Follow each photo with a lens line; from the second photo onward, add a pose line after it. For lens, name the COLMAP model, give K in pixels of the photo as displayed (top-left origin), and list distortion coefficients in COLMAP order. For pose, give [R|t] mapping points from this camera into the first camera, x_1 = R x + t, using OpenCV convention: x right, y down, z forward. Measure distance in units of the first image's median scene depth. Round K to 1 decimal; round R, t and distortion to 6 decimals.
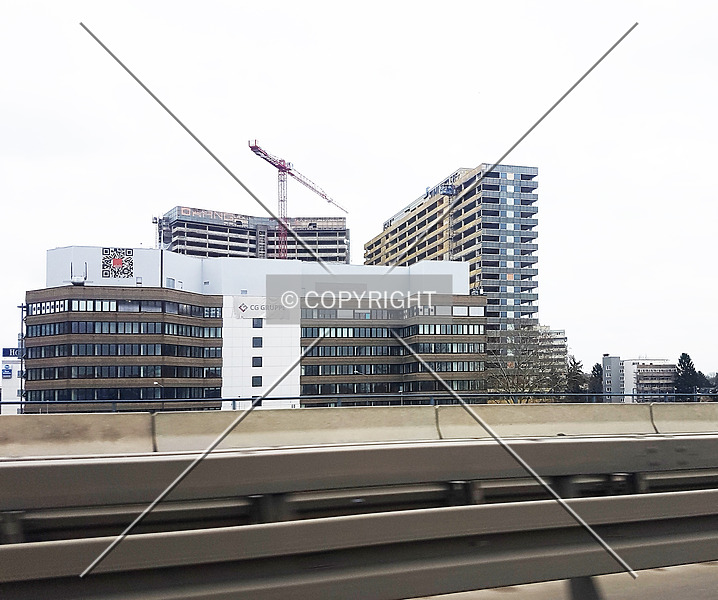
lens RADIAL K [[534.5, 0, 357.4], [0, 534.5, 302.3], [0, 0, 1]] dist [0.070003, -0.011116]
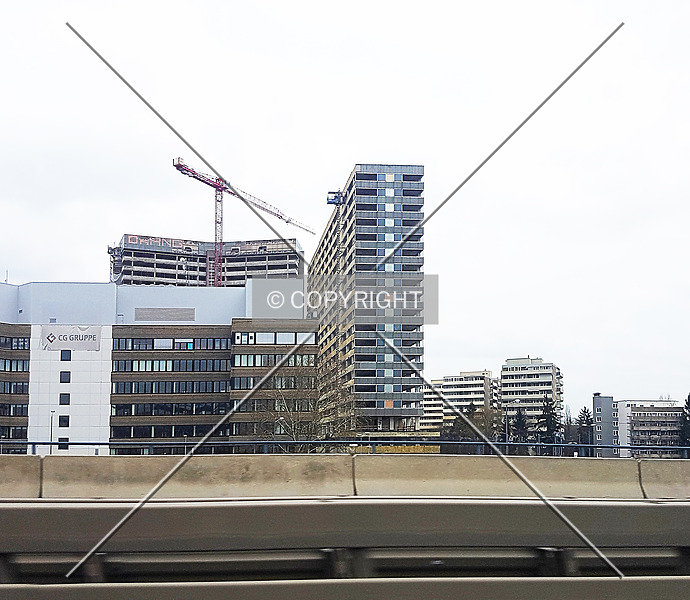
lens RADIAL K [[580.2, 0, 345.0], [0, 580.2, 299.7], [0, 0, 1]] dist [0.060861, -0.039057]
pose [[0.982780, -0.024602, -0.183134, 0.270584], [0.012720, 0.997754, -0.065773, 0.010363], [0.184340, 0.062311, 0.980885, 0.079775]]
